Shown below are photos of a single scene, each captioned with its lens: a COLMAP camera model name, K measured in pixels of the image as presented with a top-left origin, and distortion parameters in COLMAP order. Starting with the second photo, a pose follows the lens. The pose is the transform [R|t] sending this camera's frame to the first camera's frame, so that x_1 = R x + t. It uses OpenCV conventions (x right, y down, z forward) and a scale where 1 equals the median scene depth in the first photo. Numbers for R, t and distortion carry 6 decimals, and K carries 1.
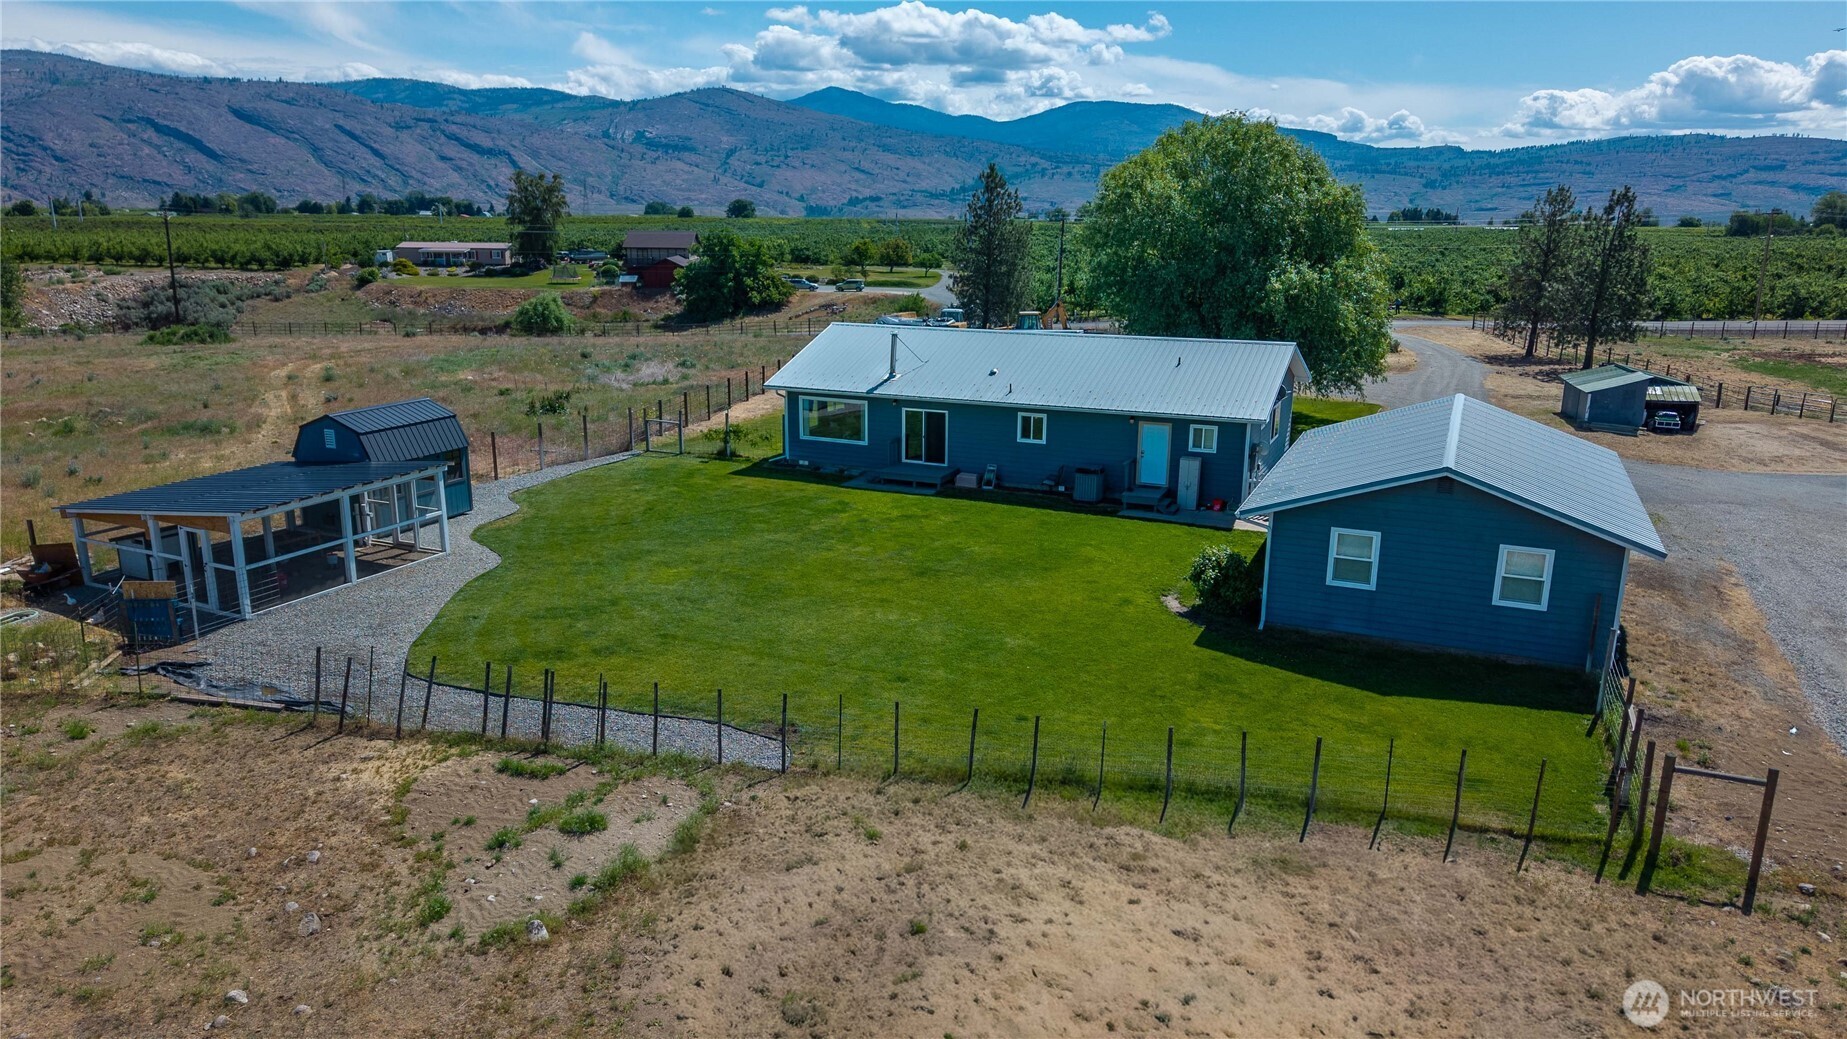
lens RADIAL K [[1237.9, 0, 917.9], [0, 1237.9, 475.9], [0, 0, 1]] dist [0.039768, -0.048714]
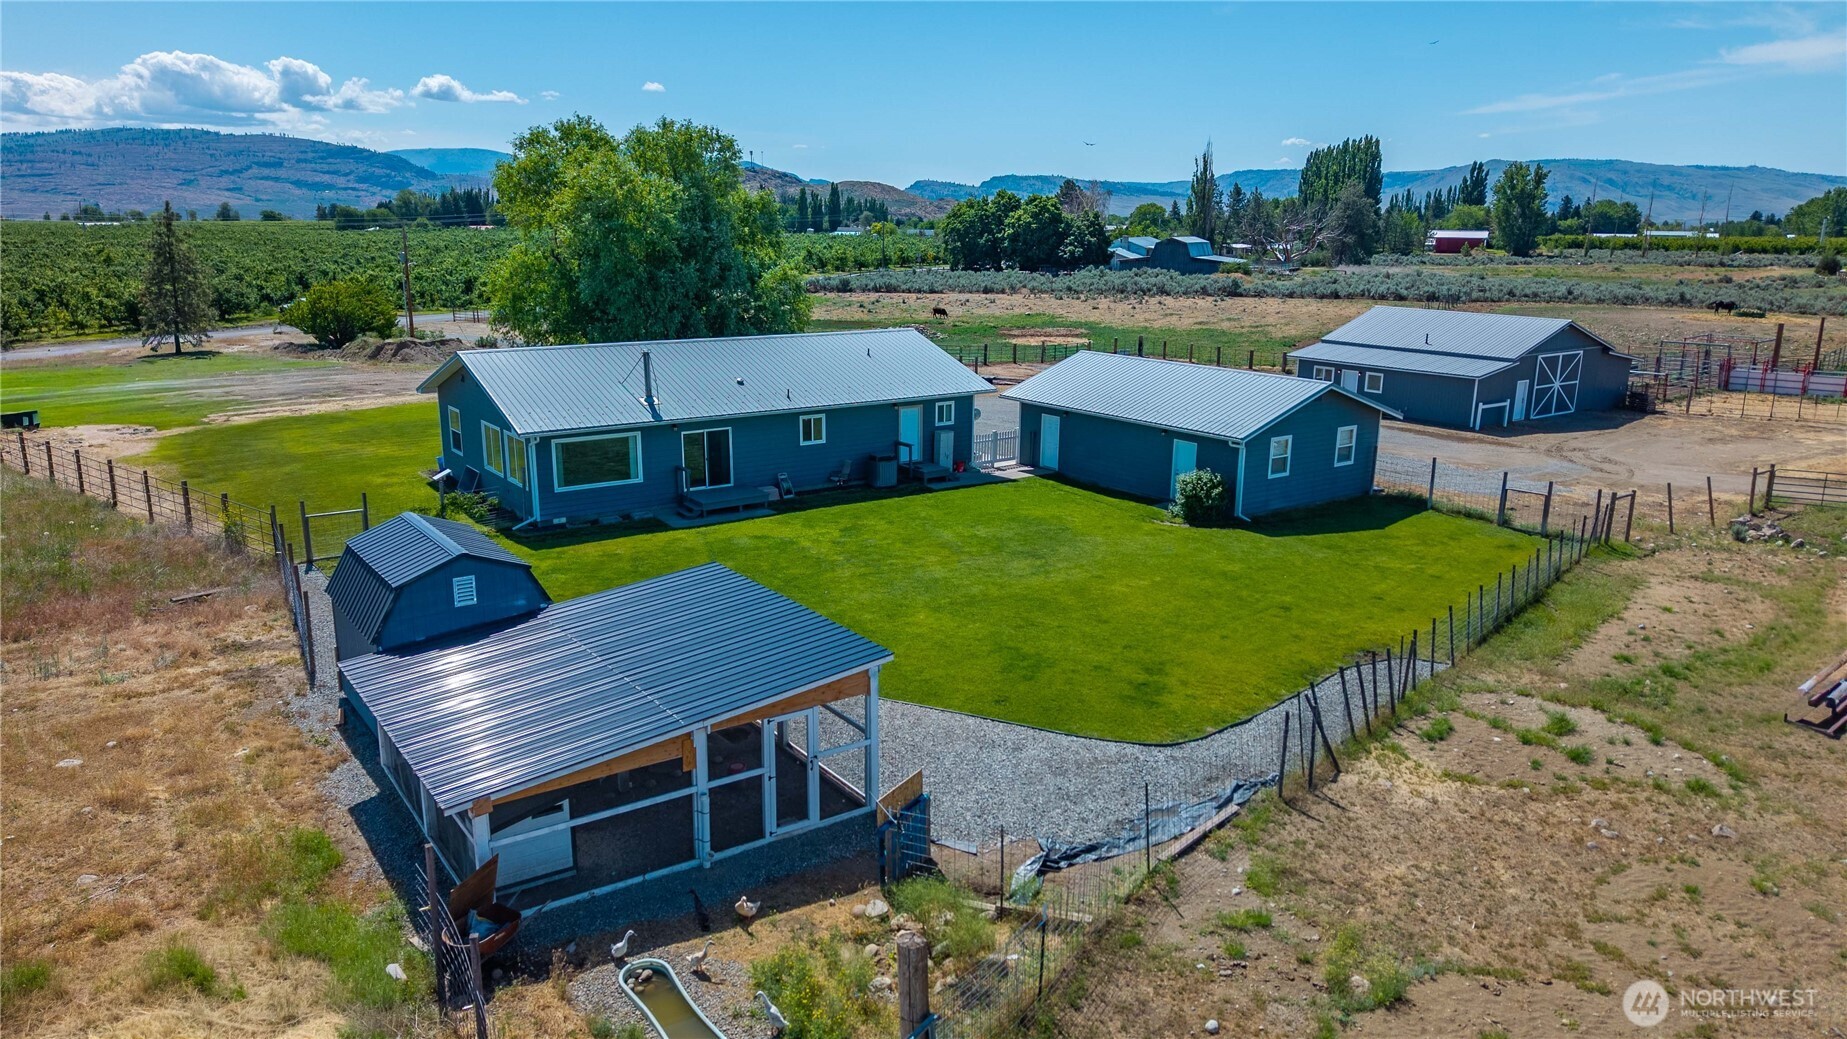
lens RADIAL K [[1237.9, 0, 917.9], [0, 1237.9, 475.9], [0, 0, 1]] dist [0.039768, -0.048714]
pose [[0.502543, -0.180420, 0.845517, -0.730602], [0.177189, 0.978716, 0.103528, -0.091552], [-0.846200, 0.097789, 0.523815, 0.402777]]
